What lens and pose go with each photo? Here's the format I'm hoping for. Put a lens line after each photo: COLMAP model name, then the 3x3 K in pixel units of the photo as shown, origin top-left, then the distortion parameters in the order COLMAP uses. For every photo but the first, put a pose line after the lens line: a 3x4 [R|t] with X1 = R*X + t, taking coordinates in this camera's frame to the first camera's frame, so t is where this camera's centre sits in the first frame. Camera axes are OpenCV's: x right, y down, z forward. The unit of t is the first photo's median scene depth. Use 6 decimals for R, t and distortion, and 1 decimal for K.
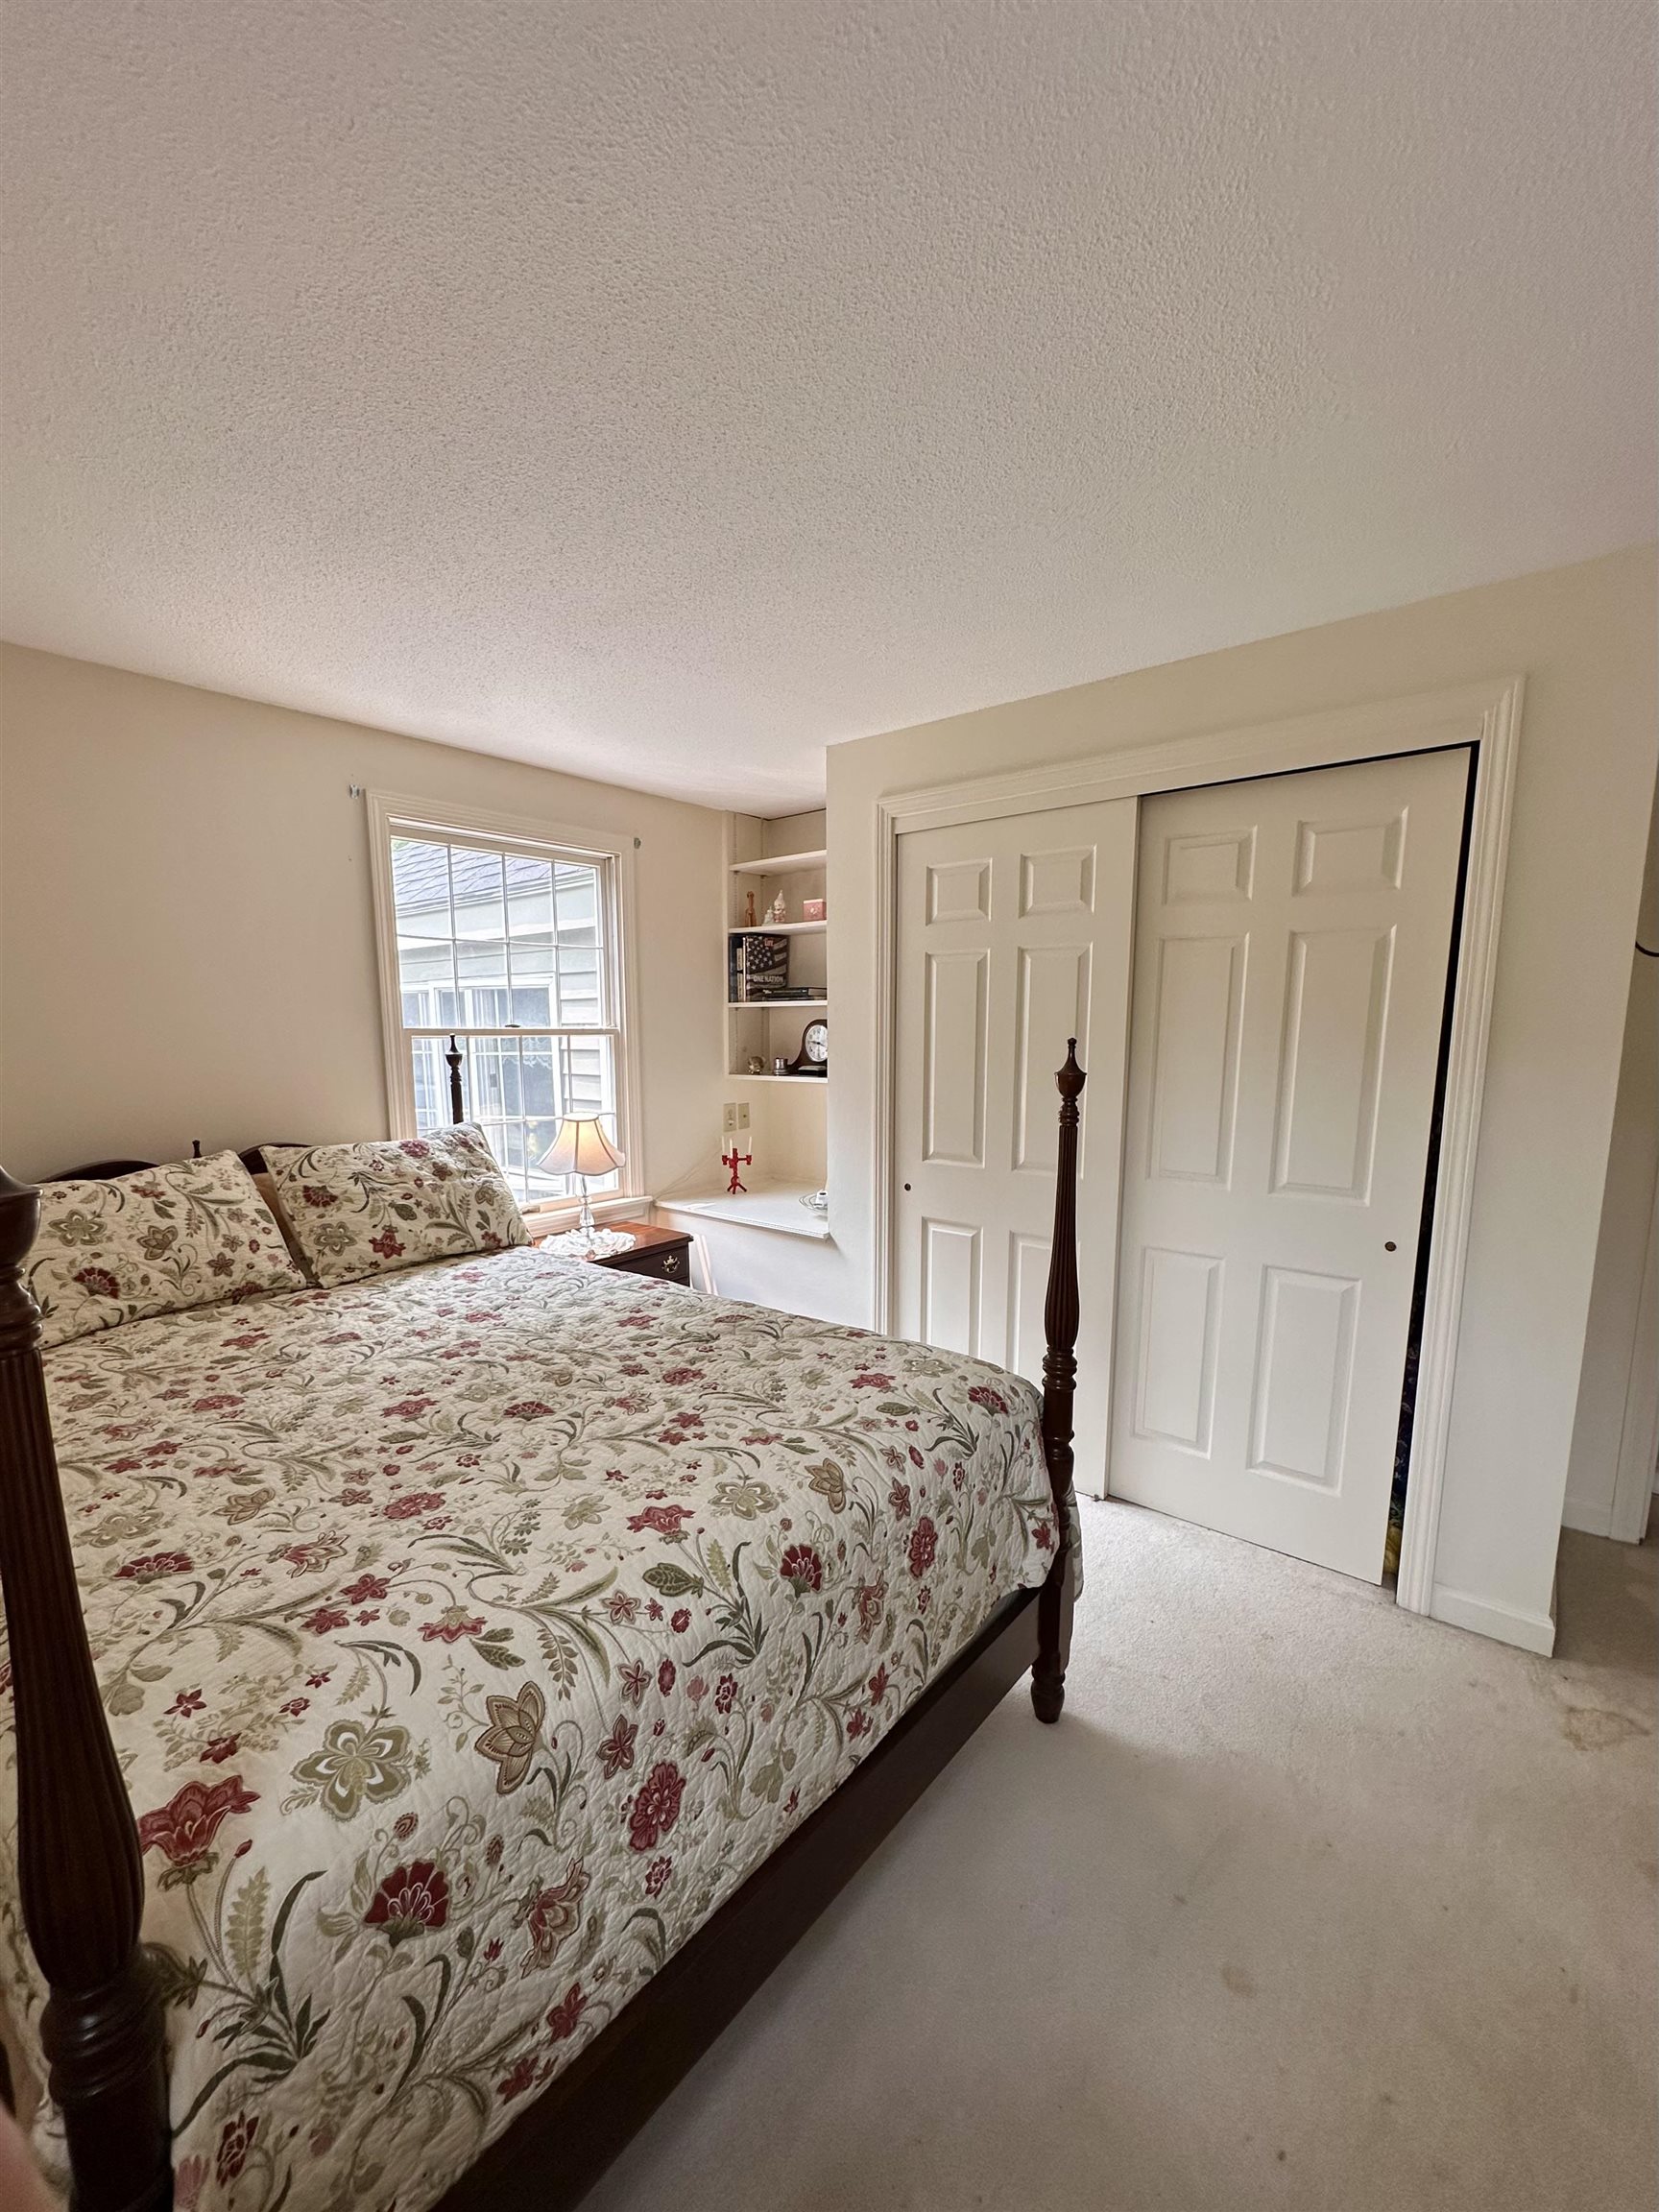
lens RADIAL K [[898.2, 0, 844.1], [0, 898.2, 1164.1], [0, 0, 1]] dist [-0.000373, 0.000054]
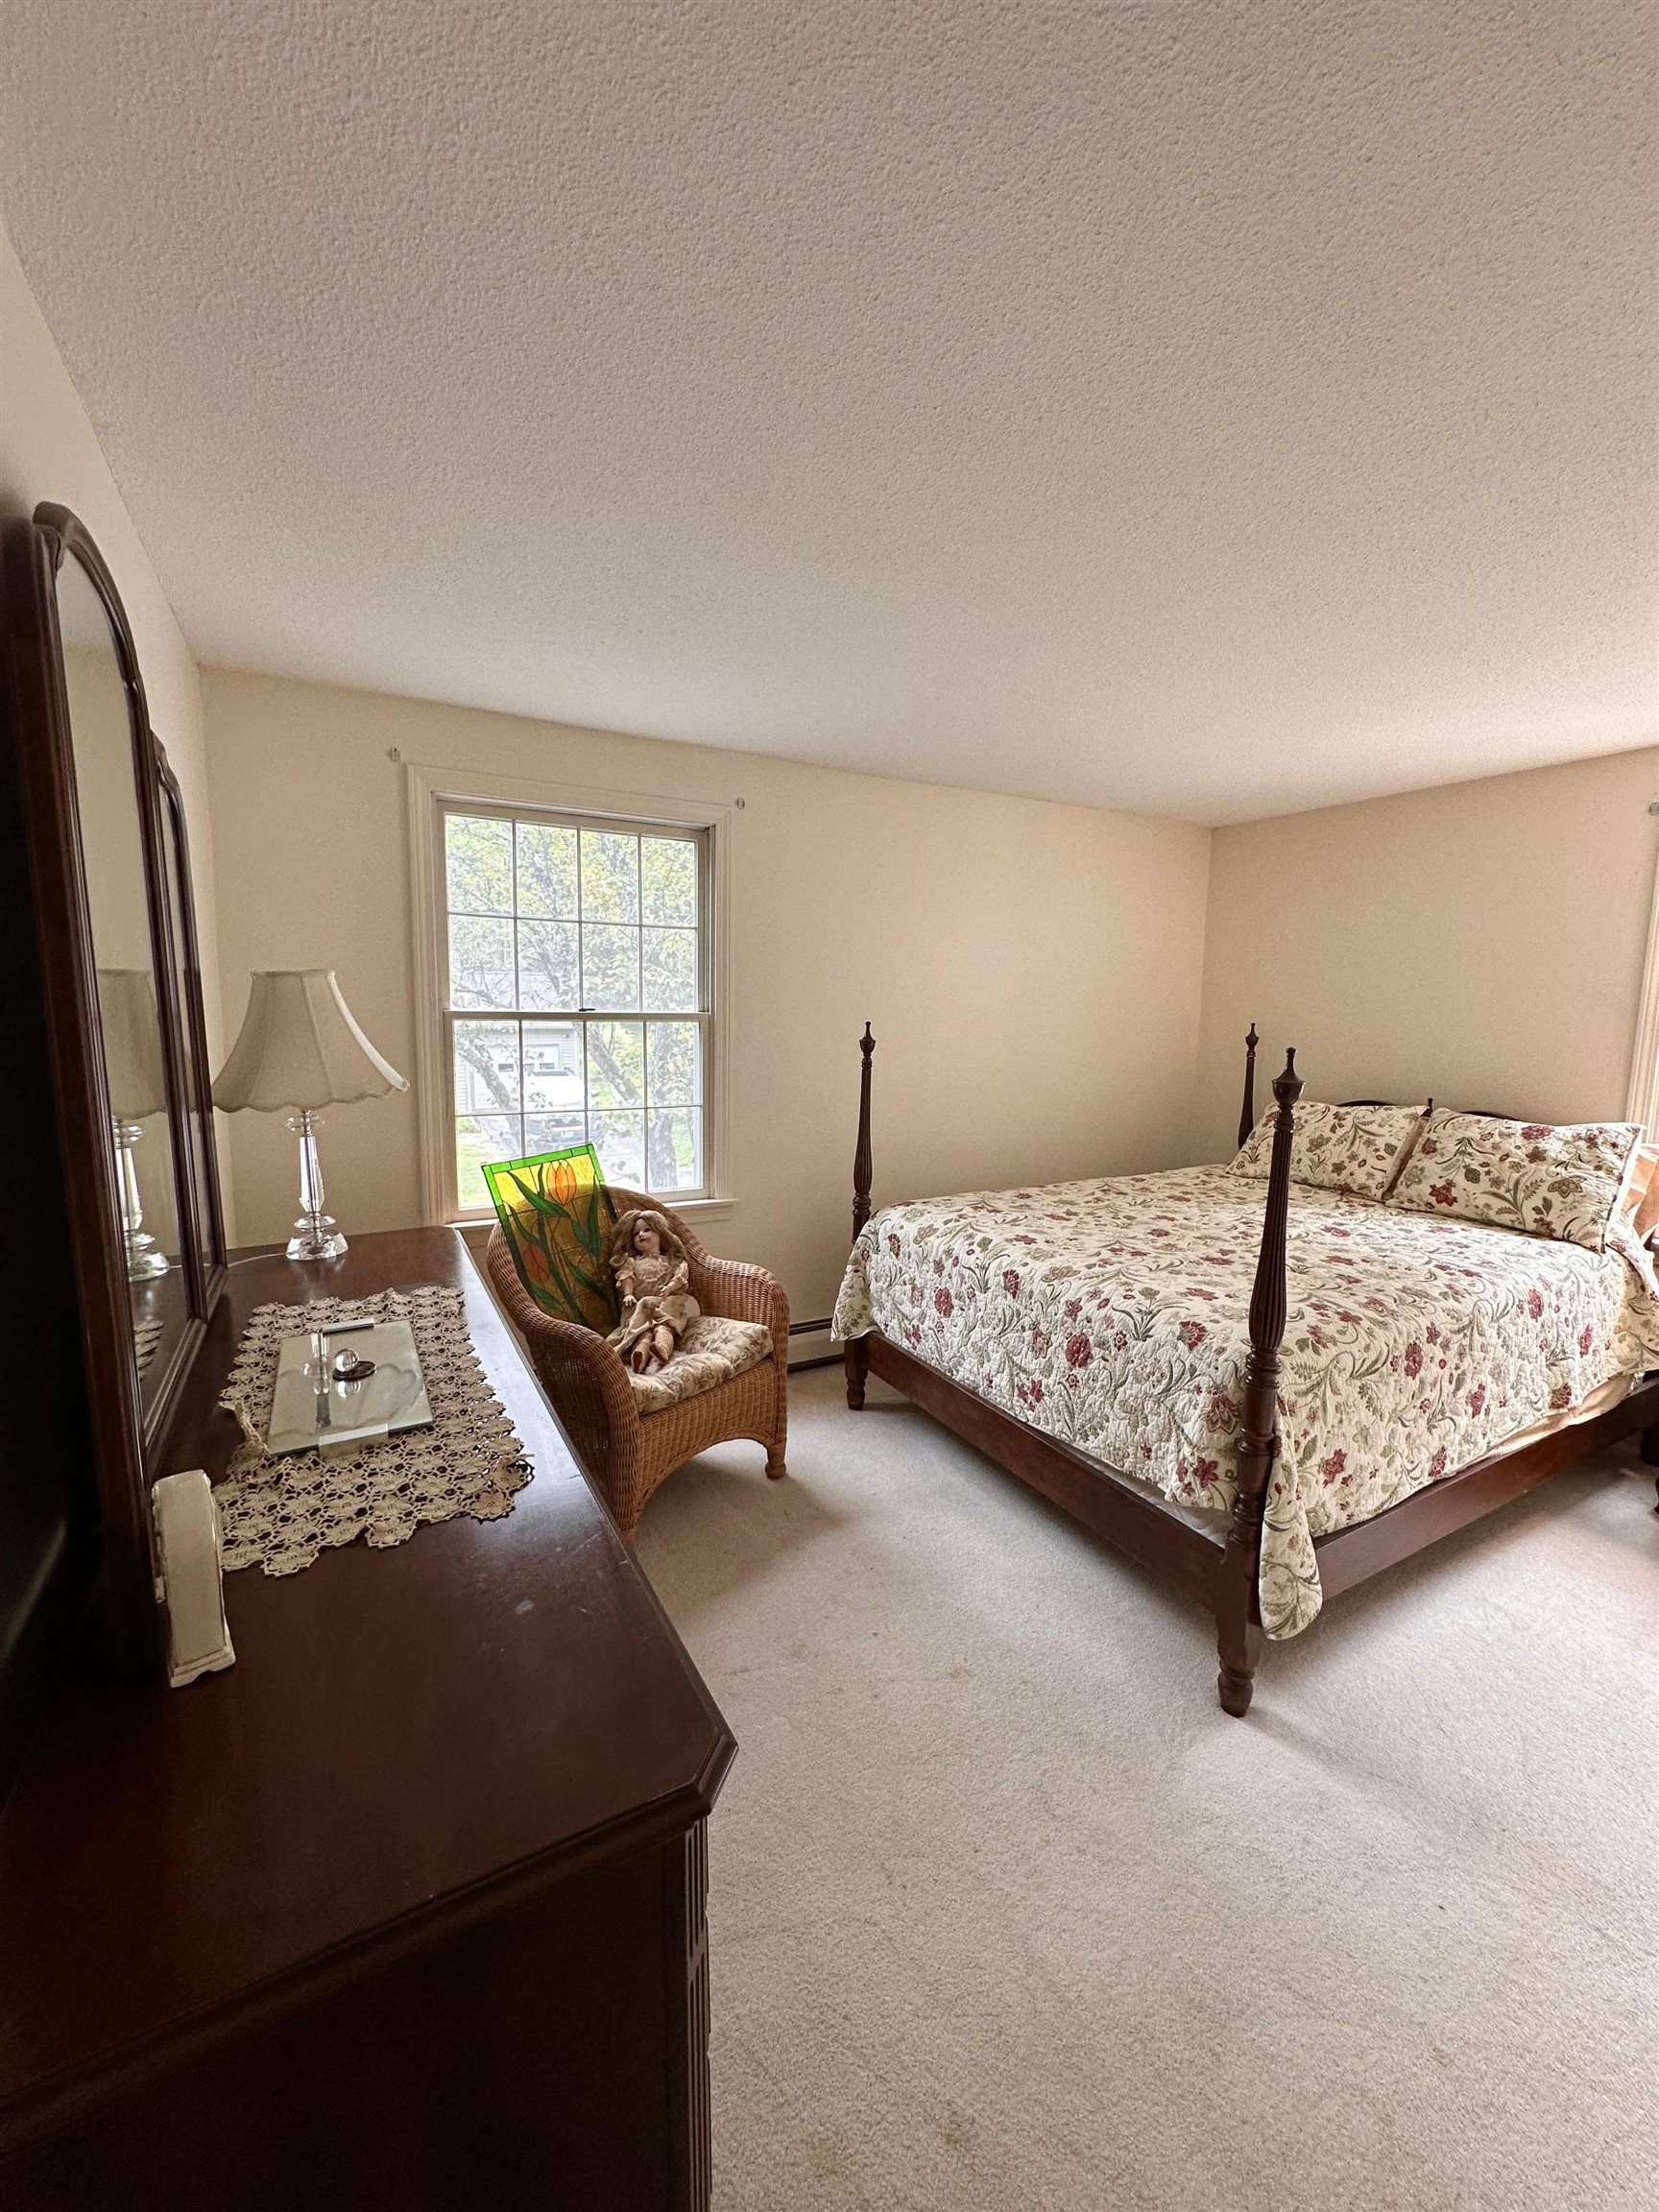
lens RADIAL K [[898.2, 0, 828.9], [0, 898.2, 1109.4], [0, 0, 1]] dist [-0.000373, 0.000054]
pose [[-0.364138, 0.116269, -0.924059, 1.420774], [-0.160675, 0.969458, 0.185297, -0.178622], [0.917381, 0.215946, -0.334335, 0.881459]]
